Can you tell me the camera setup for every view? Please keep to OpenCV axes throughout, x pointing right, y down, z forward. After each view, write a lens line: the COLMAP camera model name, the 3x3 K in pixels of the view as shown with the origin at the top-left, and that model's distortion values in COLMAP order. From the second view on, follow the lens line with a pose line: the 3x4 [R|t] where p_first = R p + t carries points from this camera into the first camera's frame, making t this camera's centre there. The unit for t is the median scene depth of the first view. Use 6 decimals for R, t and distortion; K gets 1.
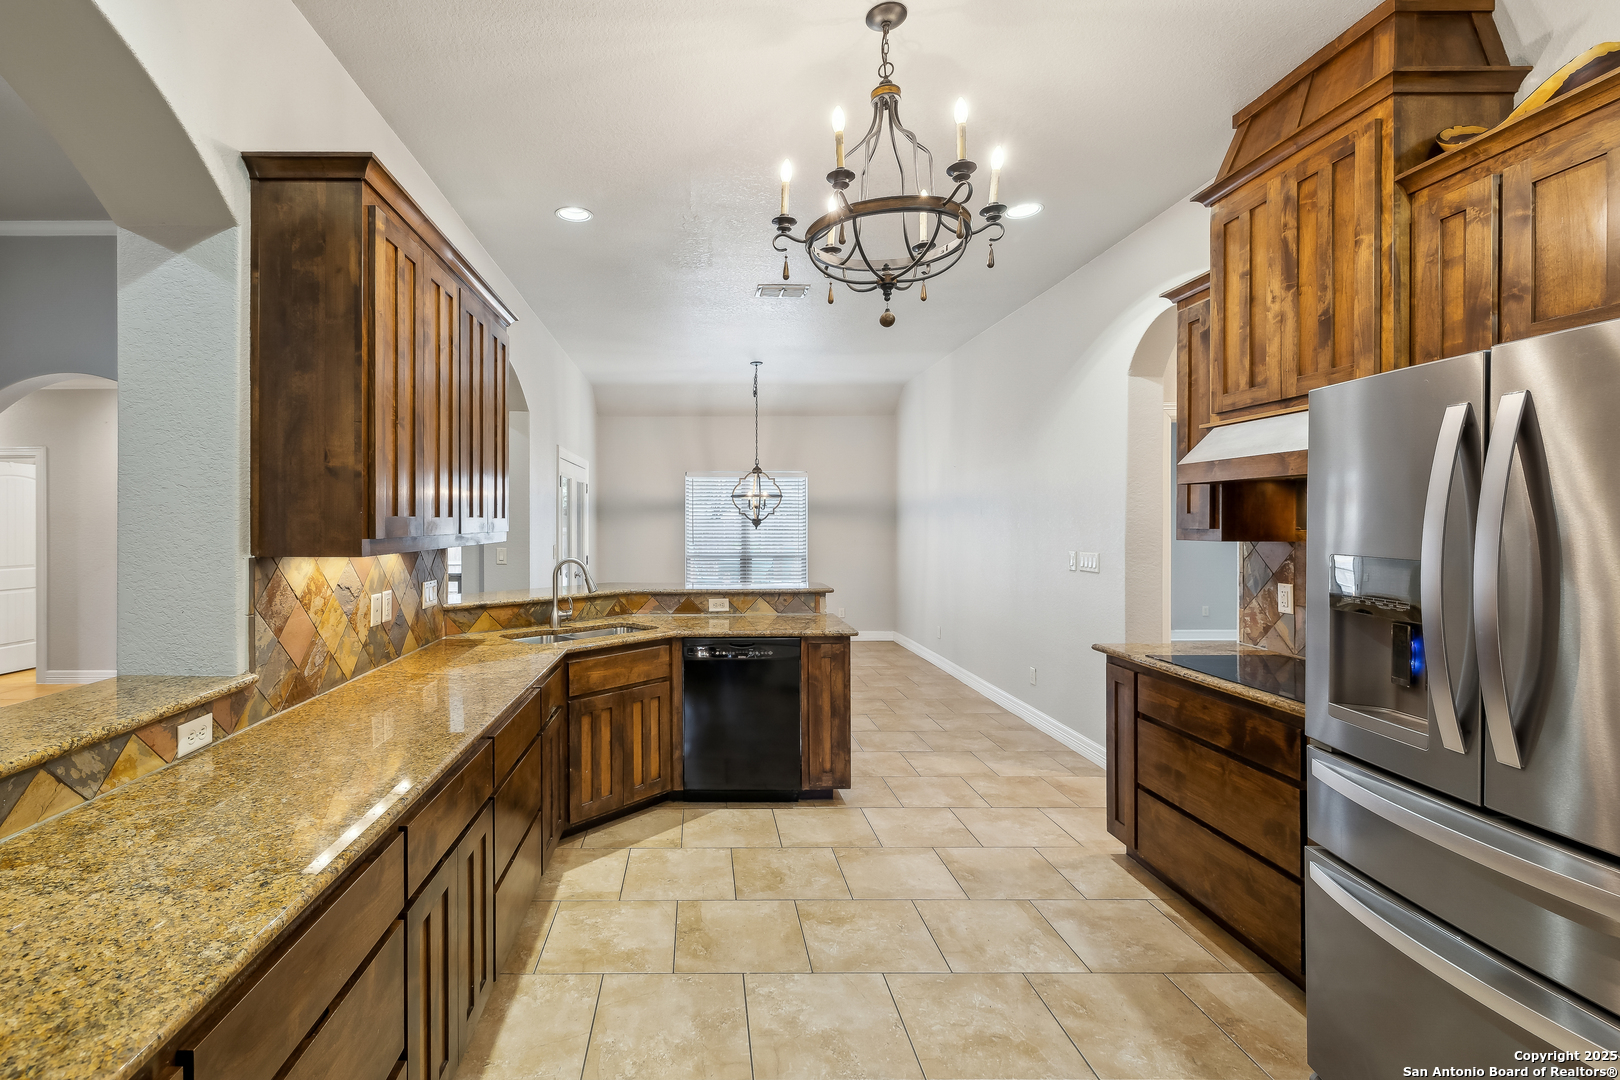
lens RADIAL K [[730.0, 0, 701.0], [0, 730.0, 523.7], [0, 0, 1]] dist [-0.000770, 0.000078]
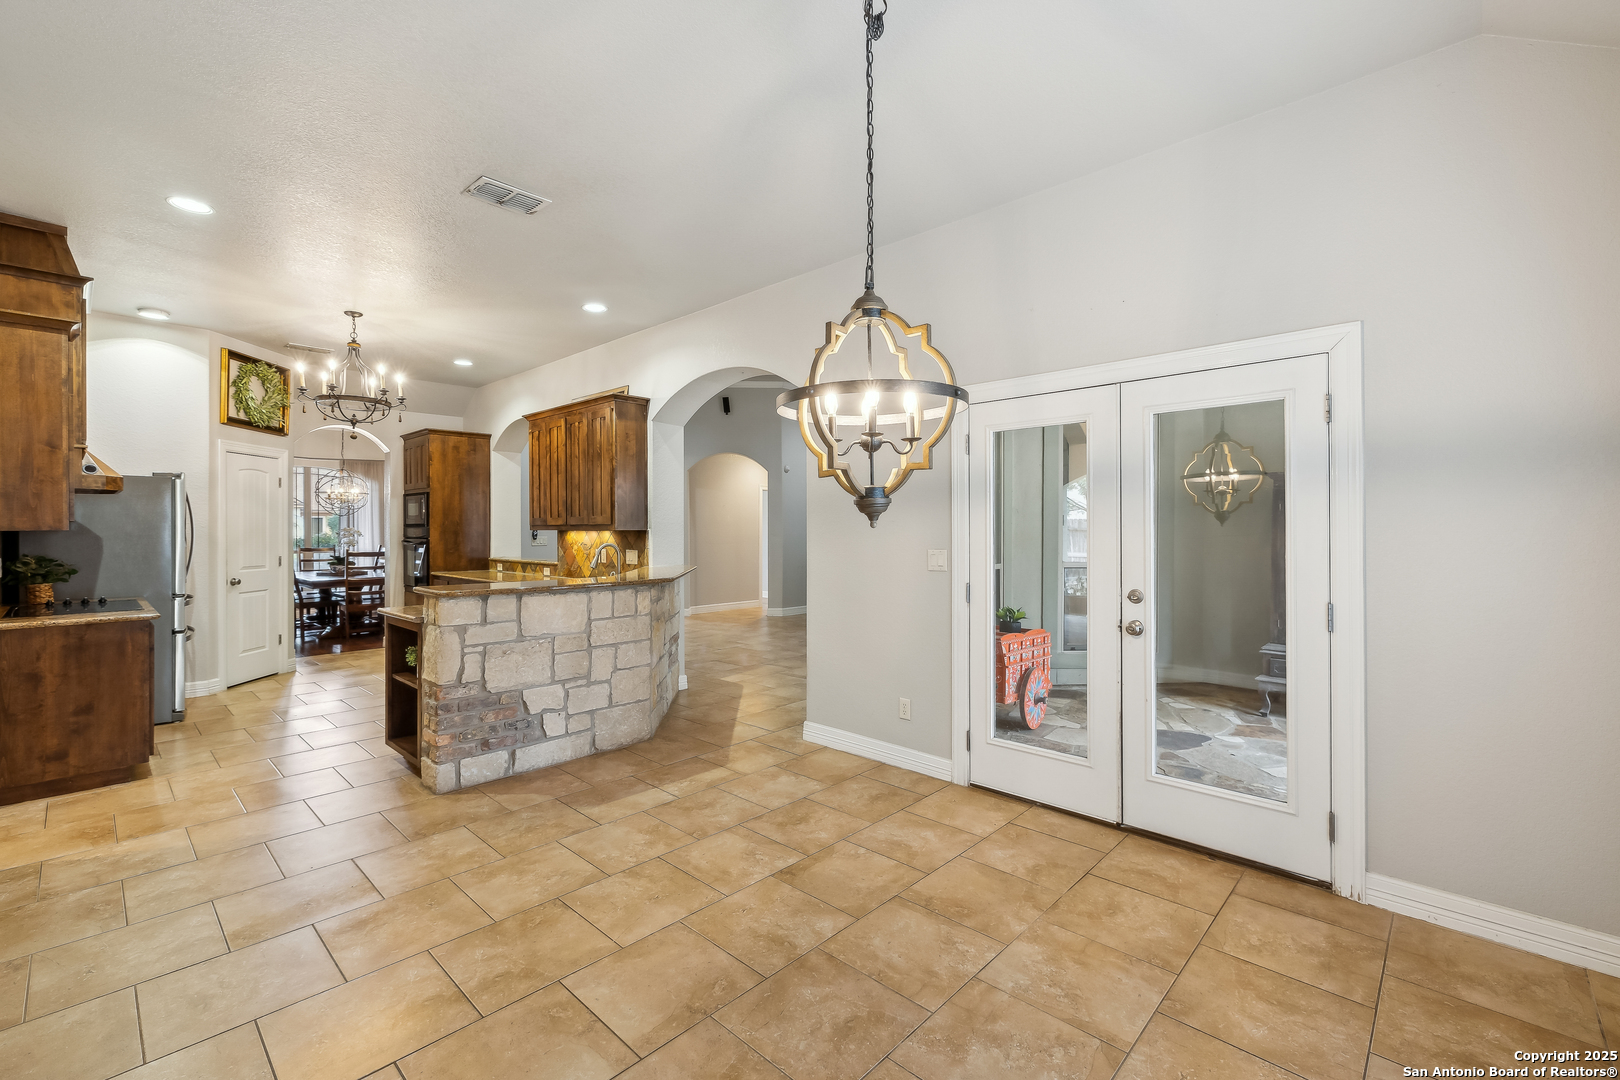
lens RADIAL K [[688.6, 0, 786.2], [0, 688.6, 523.5], [0, 0, 1]] dist [0.001214, 0.000163]
pose [[-0.702671, -0.001836, -0.711512, 0.772112], [-0.001020, 0.999998, -0.001573, 0.017426], [0.711514, -0.000380, -0.702672, 3.239886]]
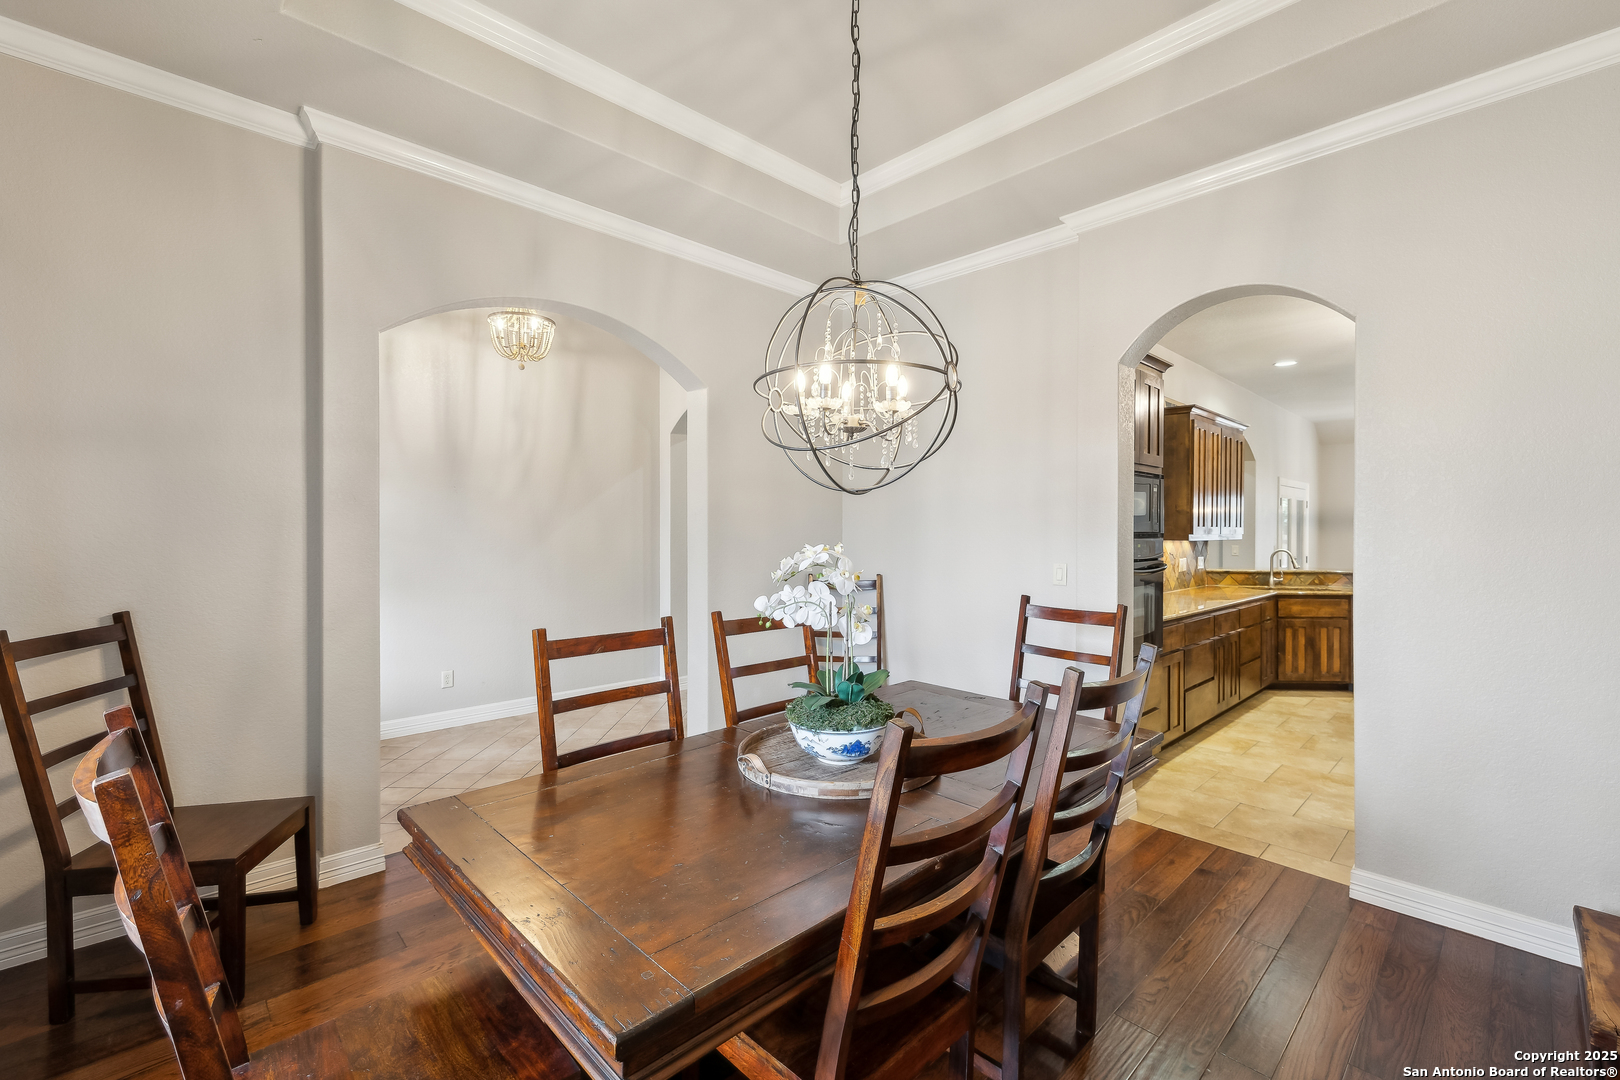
lens RADIAL K [[693.6, 0, 791.6], [0, 693.6, 529.0], [0, 0, 1]] dist [0.001190, 0.000613]
pose [[0.683727, 0.003055, -0.729731, 0.375511], [-0.007201, 0.999971, -0.002560, 0.014561], [0.729702, 0.007005, 0.683729, -1.629355]]
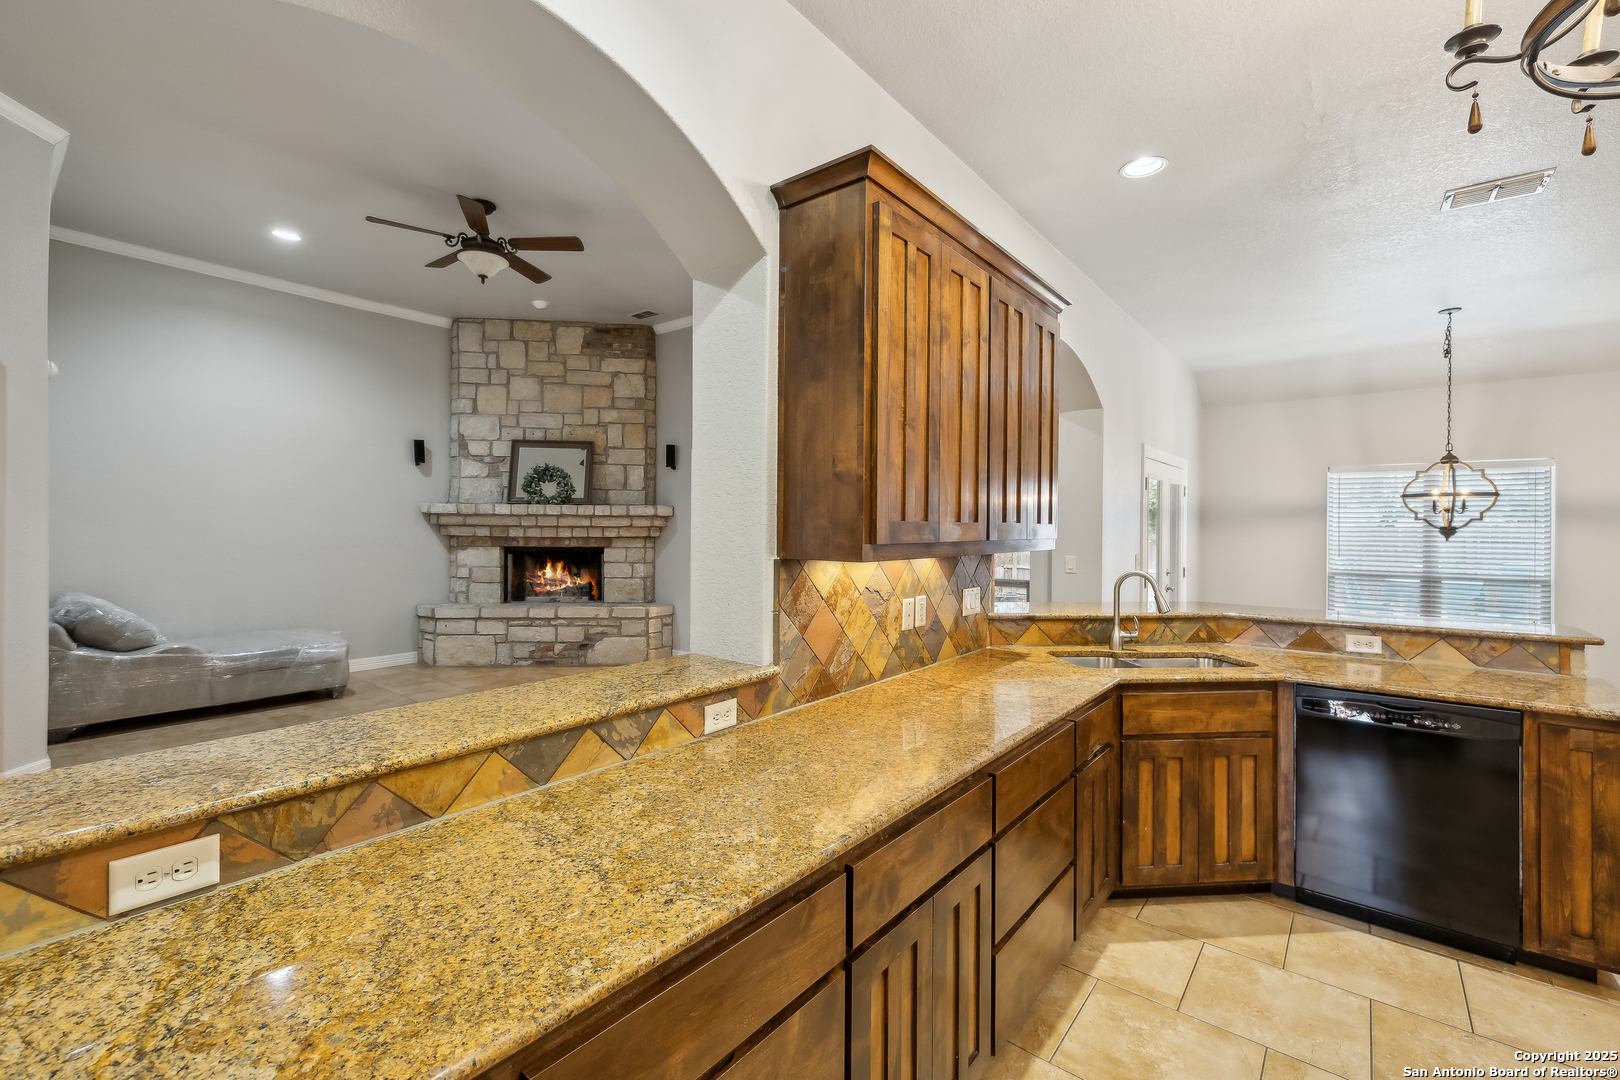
lens RADIAL K [[693.6, 0, 791.6], [0, 693.6, 529.0], [0, 0, 1]] dist [0.001190, 0.000613]
pose [[0.769274, 0.008039, -0.638869, 0.045611], [-0.008793, 0.999959, 0.001994, -0.000073], [0.638859, 0.004084, 0.769313, 0.171460]]
